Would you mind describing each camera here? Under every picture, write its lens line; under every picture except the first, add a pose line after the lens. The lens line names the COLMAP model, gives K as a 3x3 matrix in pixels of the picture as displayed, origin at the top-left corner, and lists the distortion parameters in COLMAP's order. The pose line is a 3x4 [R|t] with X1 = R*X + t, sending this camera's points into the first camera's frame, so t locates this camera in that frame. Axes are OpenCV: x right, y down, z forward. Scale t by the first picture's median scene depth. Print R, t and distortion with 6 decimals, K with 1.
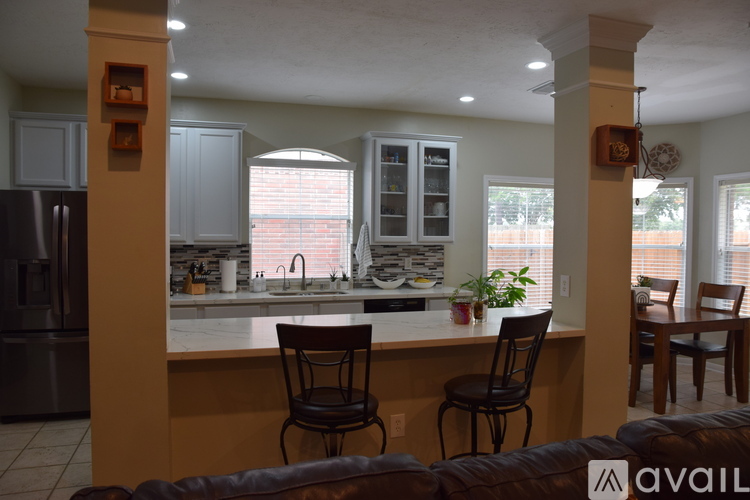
lens RADIAL K [[569.2, 0, 375.0], [0, 569.2, 250.0], [0, 0, 1]] dist [-0.064413, 0.005024]
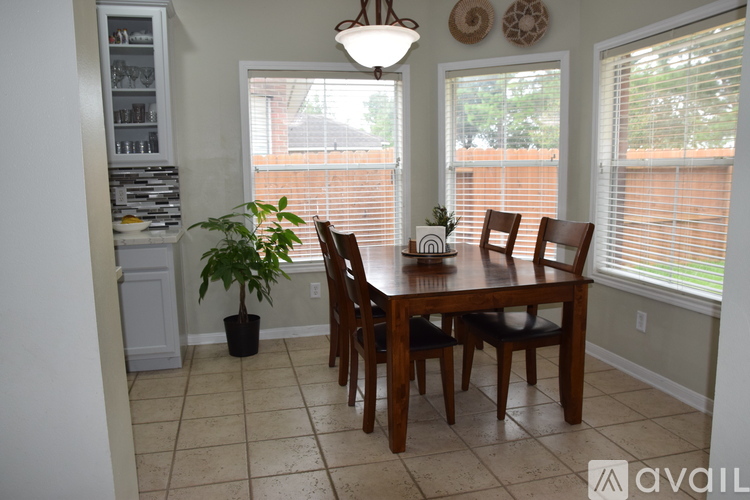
lens RADIAL K [[569.2, 0, 375.0], [0, 569.2, 250.0], [0, 0, 1]] dist [-0.064413, 0.005024]
pose [[0.996897, -0.011314, -0.077901, 0.410968], [0.019765, 0.993890, 0.108588, 0.020582], [0.076196, -0.109791, 0.991030, 0.342271]]
